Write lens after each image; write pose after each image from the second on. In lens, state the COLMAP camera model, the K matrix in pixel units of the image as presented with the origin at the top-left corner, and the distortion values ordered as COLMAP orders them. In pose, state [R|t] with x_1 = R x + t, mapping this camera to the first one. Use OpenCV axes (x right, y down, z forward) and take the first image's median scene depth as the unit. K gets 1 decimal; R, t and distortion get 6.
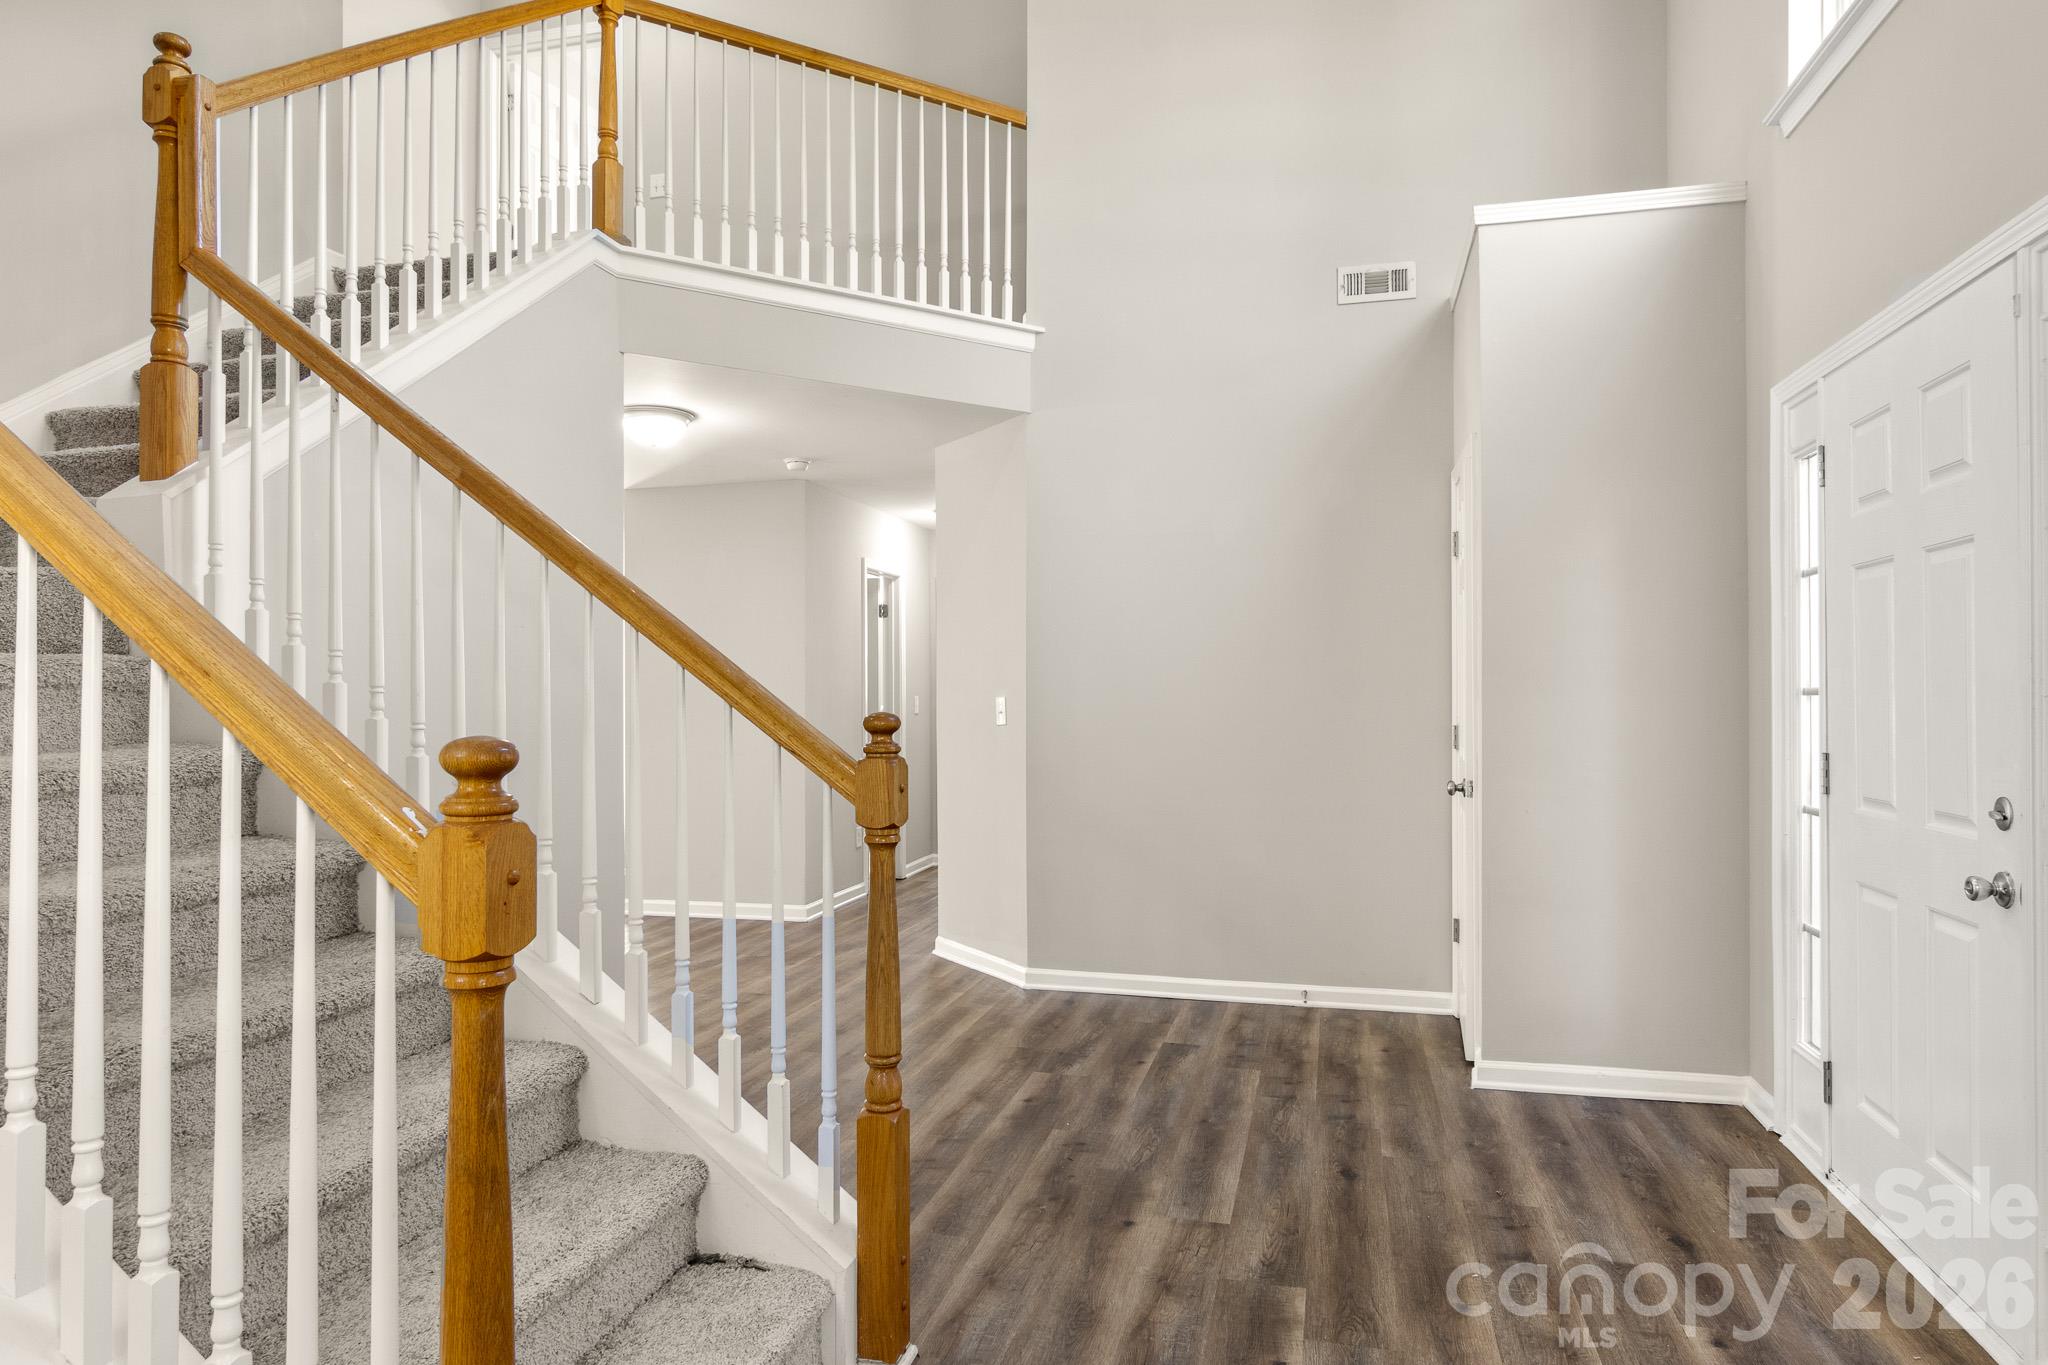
lens RADIAL K [[1228.6, 0, 1023.9], [0, 1228.6, 678.5], [0, 0, 1]] dist [-0.006019, 0.002151]
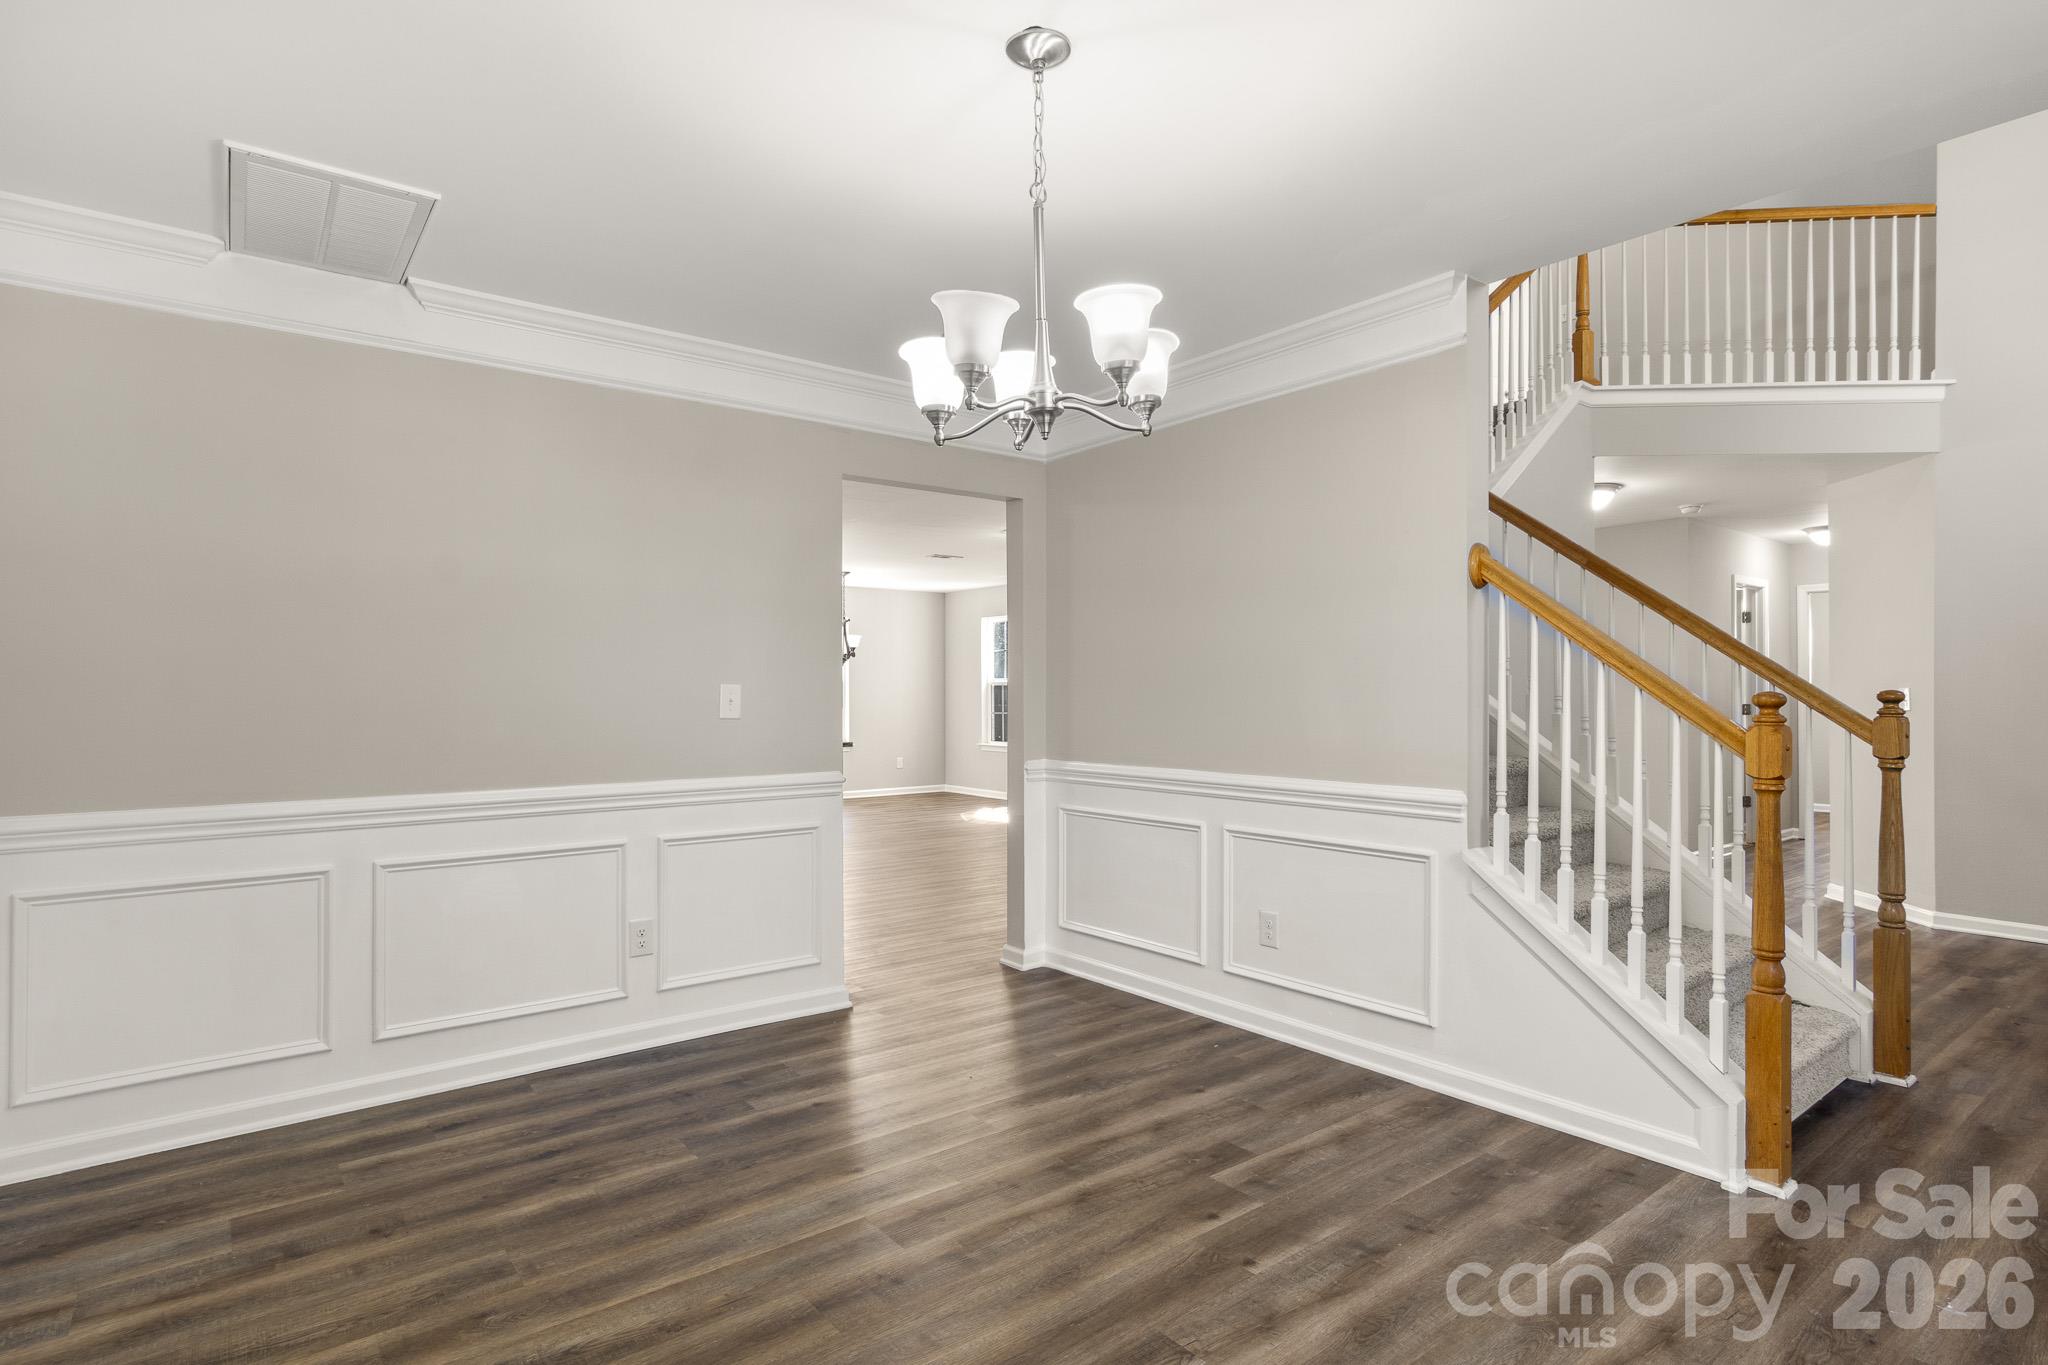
lens RADIAL K [[1061.3, 0, 1026.2], [0, 1061.3, 685.6], [0, 0, 1]] dist [-0.003901, 0.003048]
pose [[0.794959, -0.000912, -0.606662, -0.110303], [0.004899, 0.999976, 0.004915, 0.005469], [0.606643, -0.006879, 0.794944, -0.541144]]
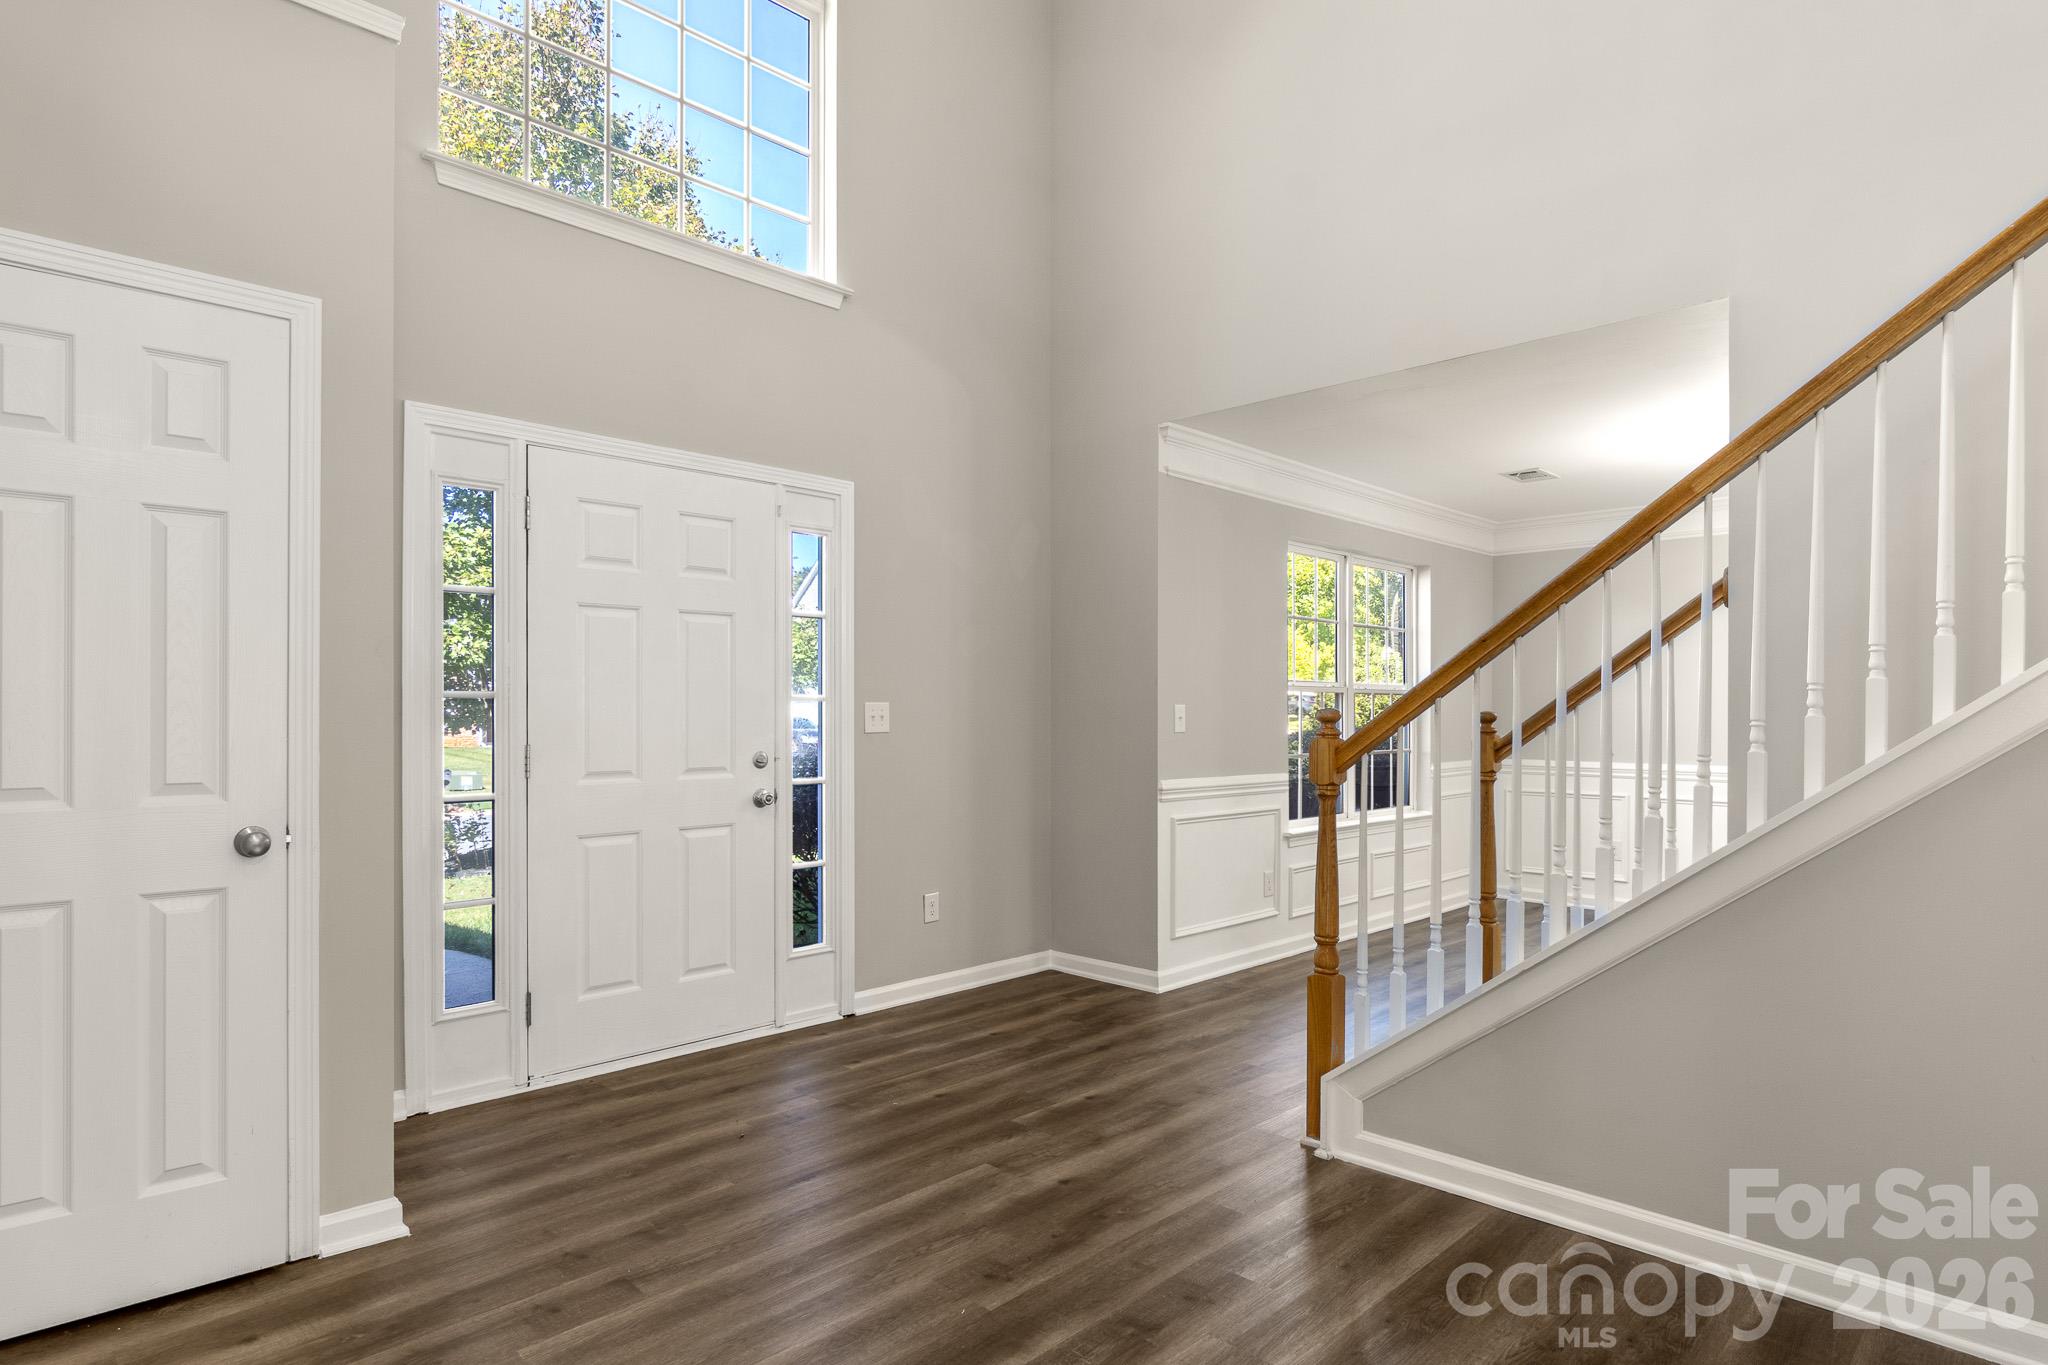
lens RADIAL K [[1168.8, 0, 1019.3], [0, 1168.8, 712.5], [0, 0, 1]] dist [0.013658, -0.003792]
pose [[-0.867026, -0.003666, 0.498250, -0.315866], [-0.007701, 0.999952, -0.006043, 0.027733], [-0.498204, -0.009076, -0.867012, 1.534921]]
